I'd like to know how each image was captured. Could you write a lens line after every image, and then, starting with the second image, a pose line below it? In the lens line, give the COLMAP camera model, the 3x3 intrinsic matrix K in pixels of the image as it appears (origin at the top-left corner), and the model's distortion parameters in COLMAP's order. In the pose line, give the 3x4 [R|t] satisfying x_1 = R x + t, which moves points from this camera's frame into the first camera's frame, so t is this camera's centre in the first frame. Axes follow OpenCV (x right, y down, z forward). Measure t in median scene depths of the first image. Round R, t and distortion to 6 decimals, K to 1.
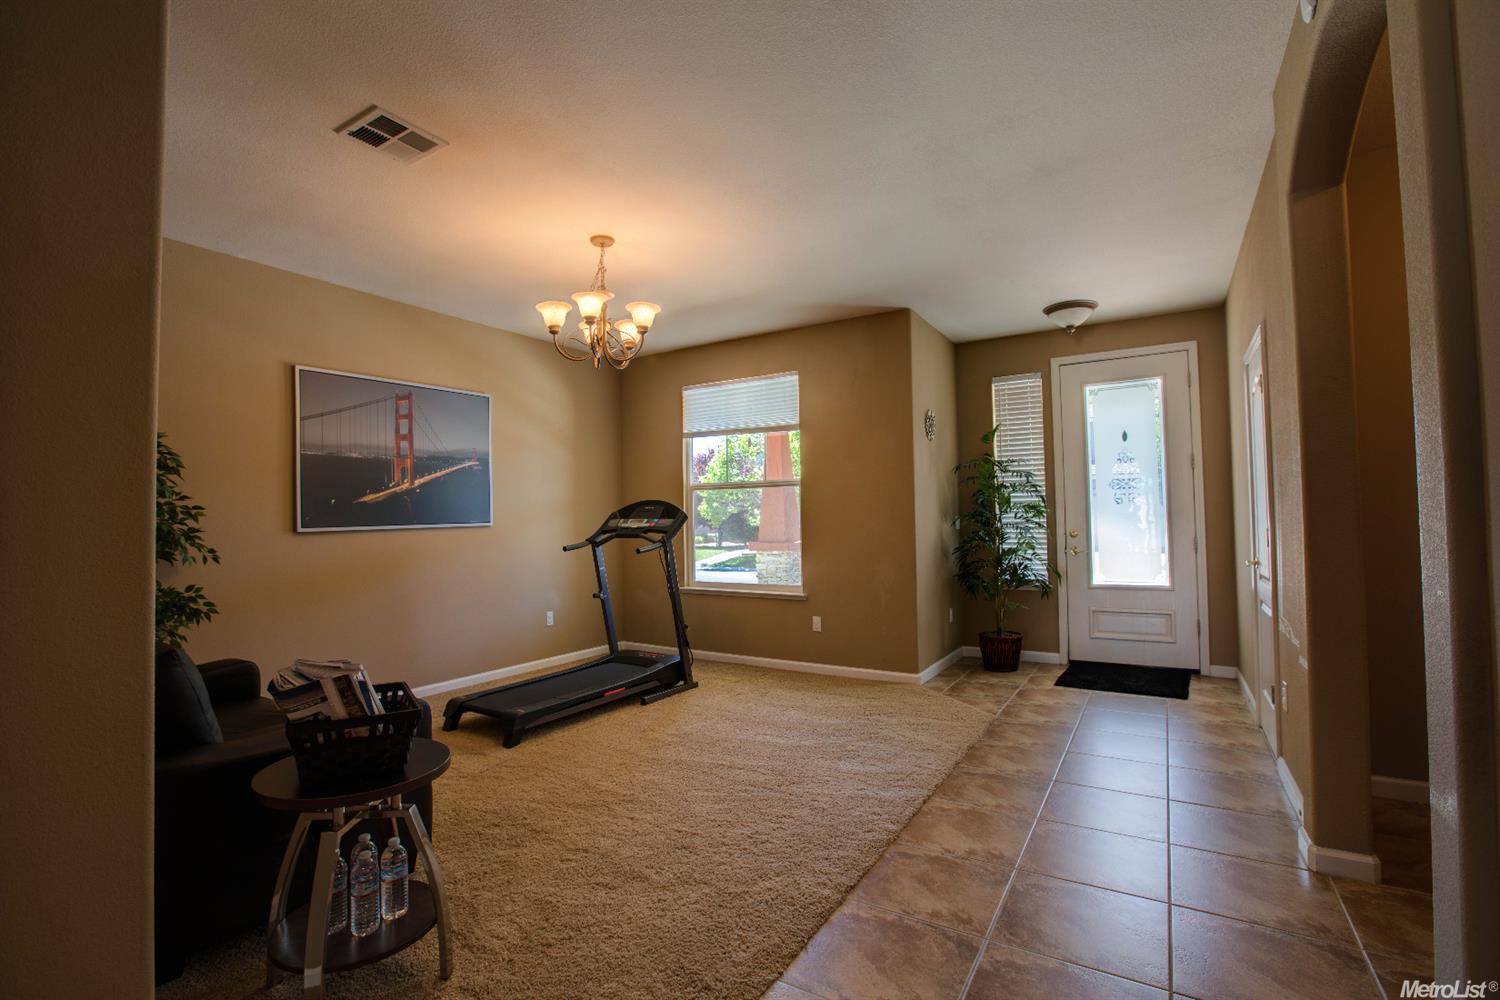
lens RADIAL K [[676.7, 0, 755.0], [0, 676.7, 503.8], [0, 0, 1]] dist [-0.046335, 0.014255]
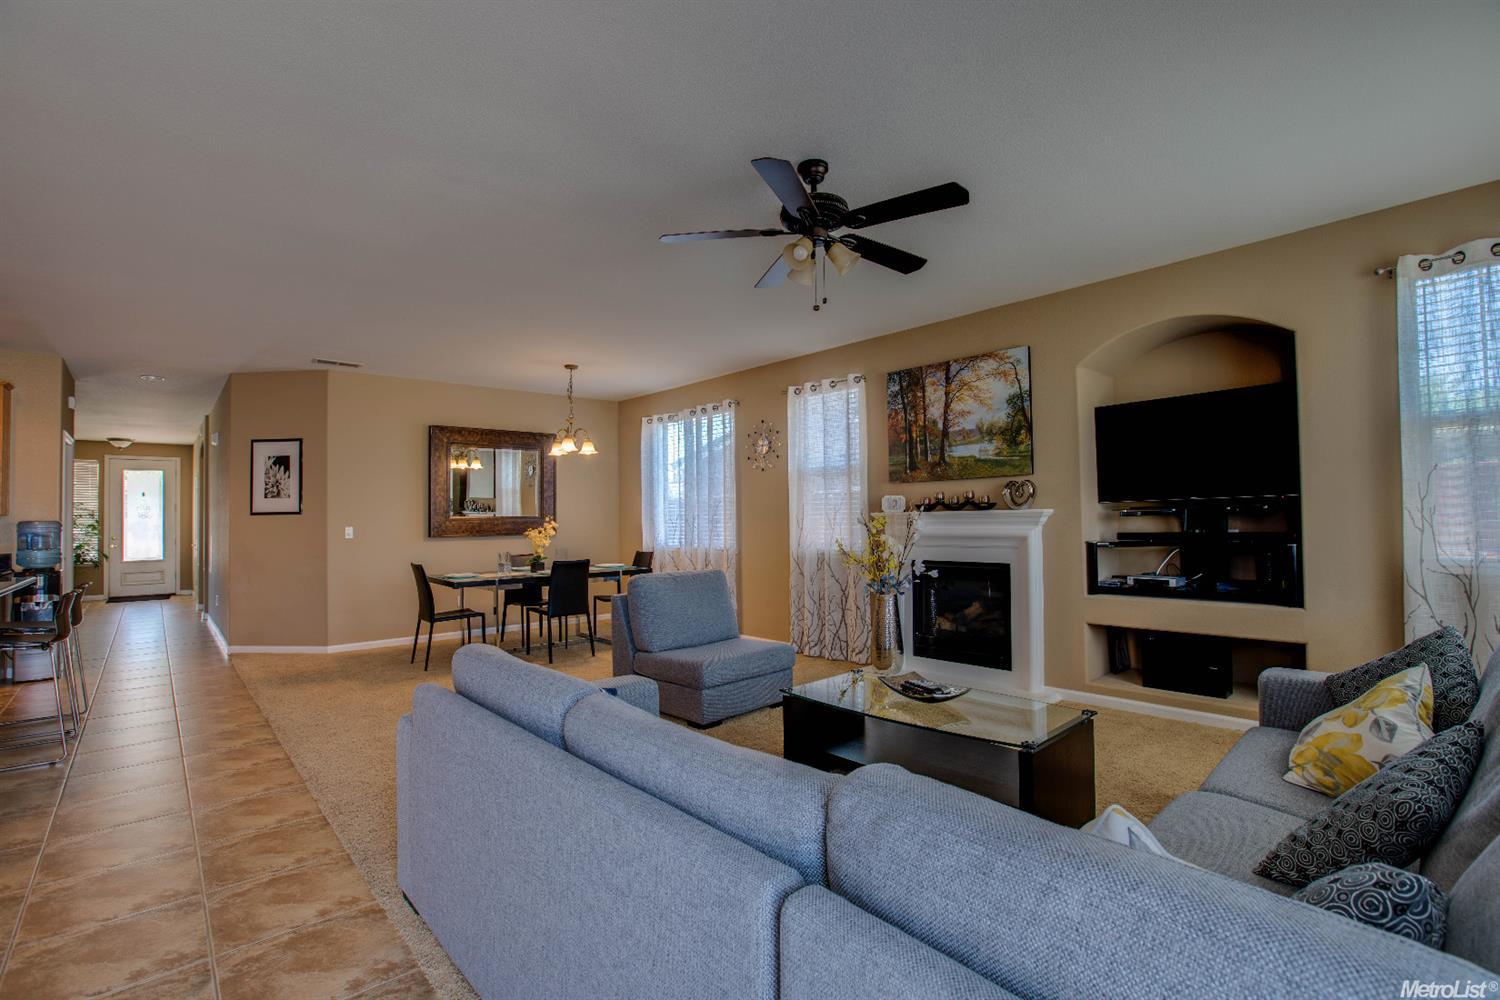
lens RADIAL K [[676.7, 0, 740.9], [0, 676.7, 502.4], [0, 0, 1]] dist [-0.046335, 0.014255]
pose [[0.283393, 0.037984, 0.958251, -1.059616], [-0.015799, 0.999265, -0.034937, -0.029873], [-0.958874, -0.005239, 0.283785, -1.658608]]
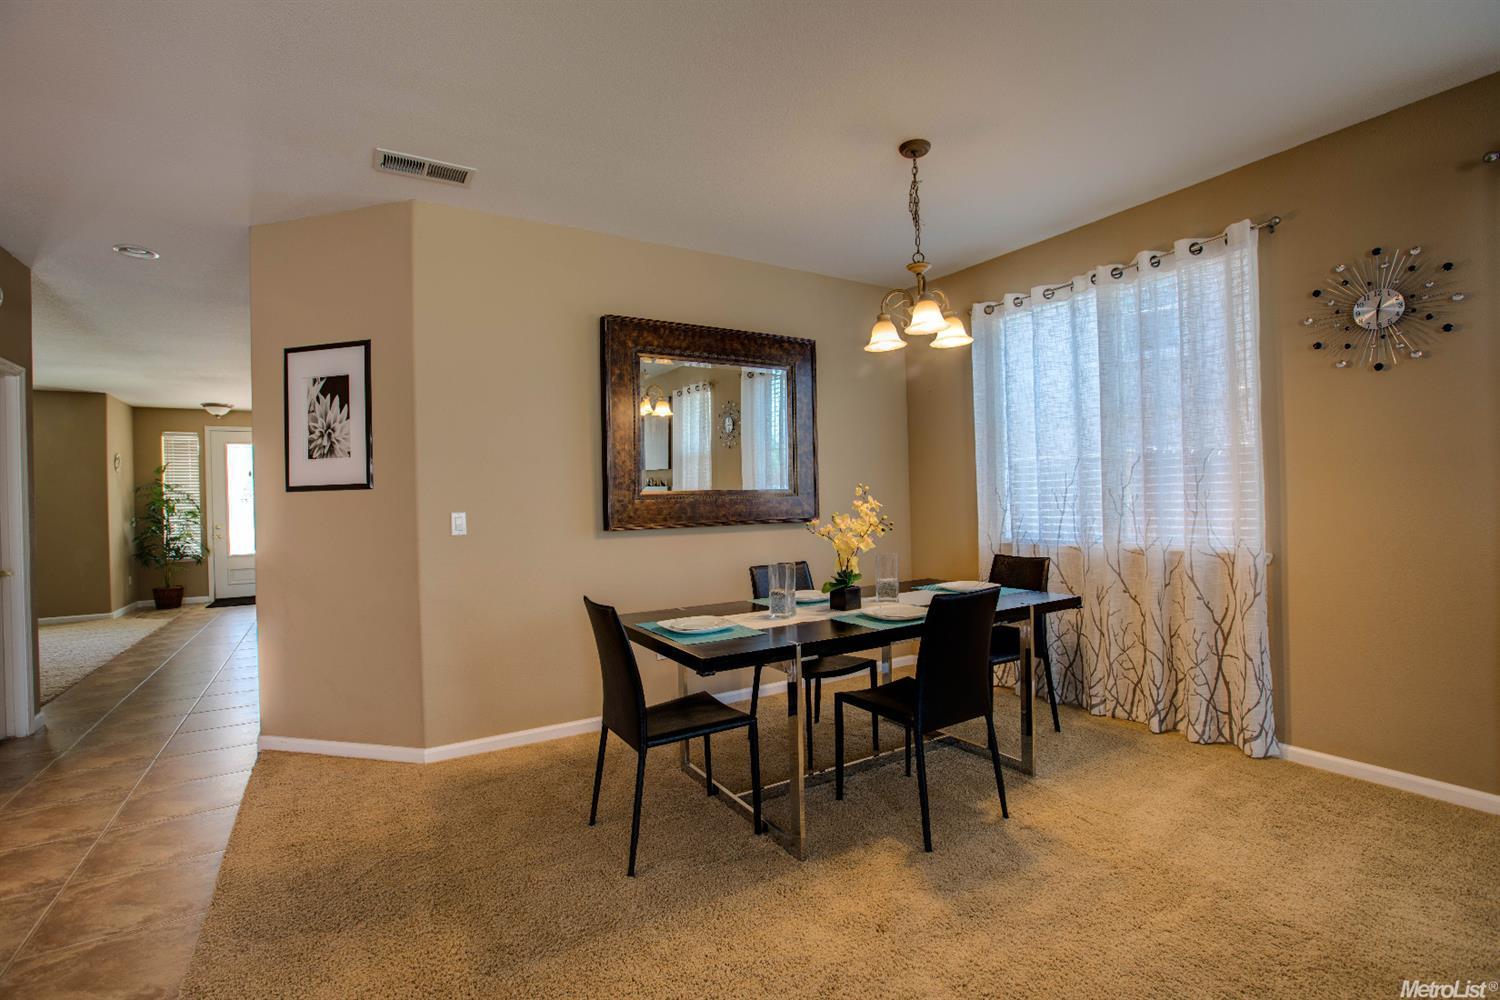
lens RADIAL K [[676.7, 0, 744.1], [0, 676.7, 502.8], [0, 0, 1]] dist [-0.046335, 0.014255]
pose [[0.447365, 0.005752, 0.894333, -0.504929], [-0.006131, 0.999976, -0.003364, -0.024627], [-0.894330, -0.003978, 0.447389, -1.114293]]
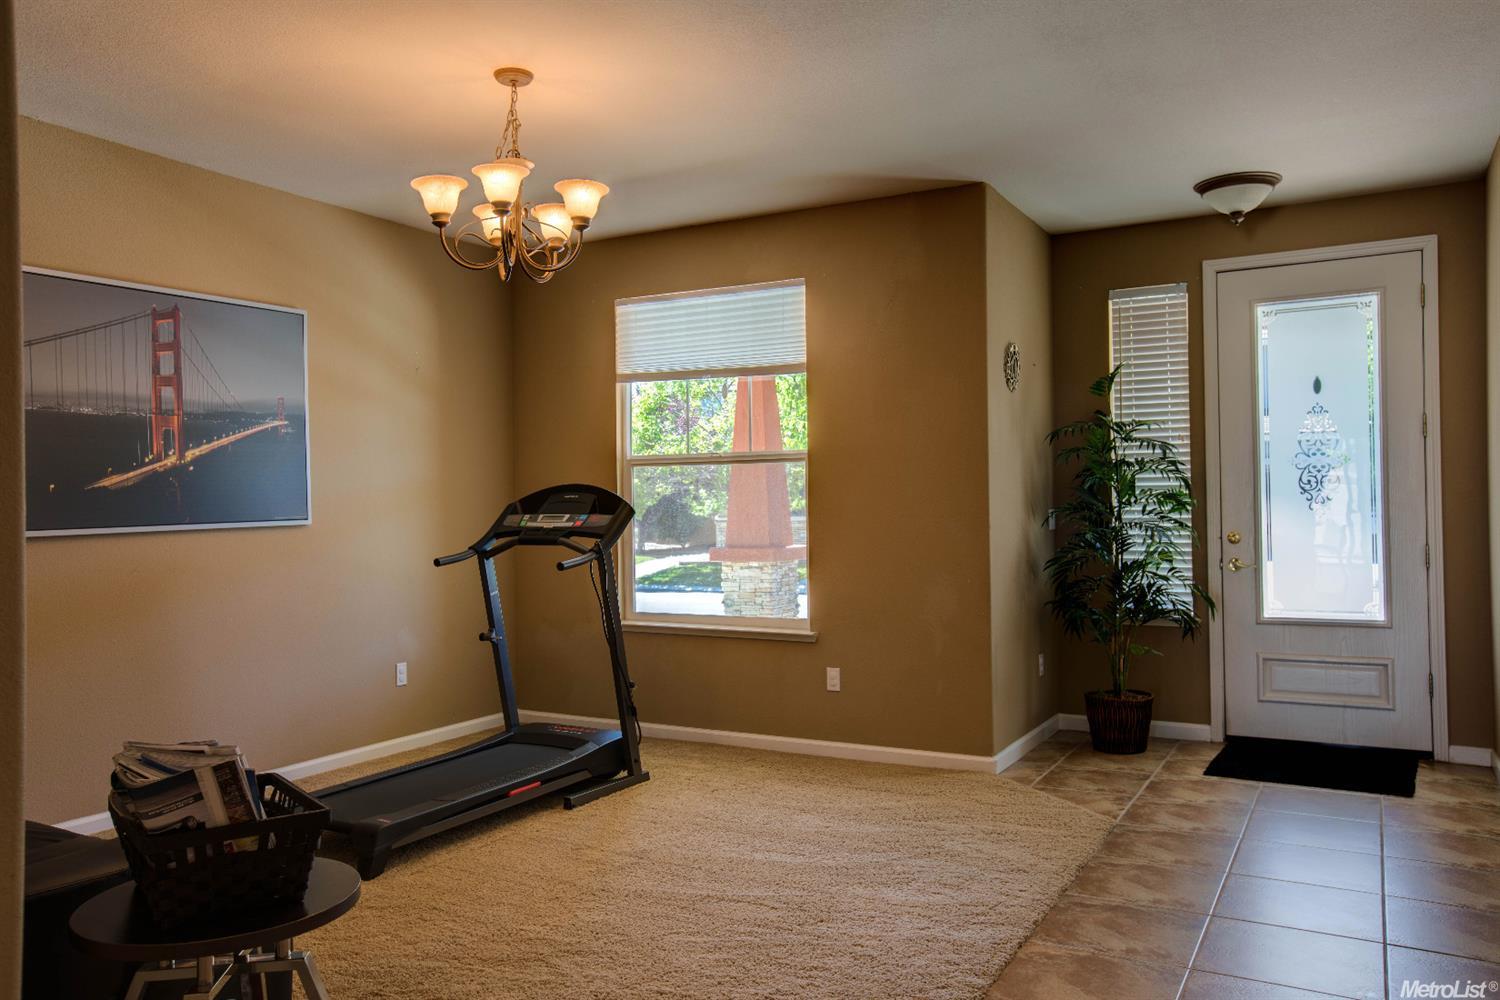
lens RADIAL K [[1130.8, 0, 762.2], [0, 1130.8, 506.4], [0, 0, 1]] dist [0.013401, 0.026036]
pose [[0.998454, 0.002322, 0.055538, -0.036687], [-0.003677, 0.999698, 0.024301, -0.010943], [-0.055465, -0.024467, 0.998161, -0.058152]]
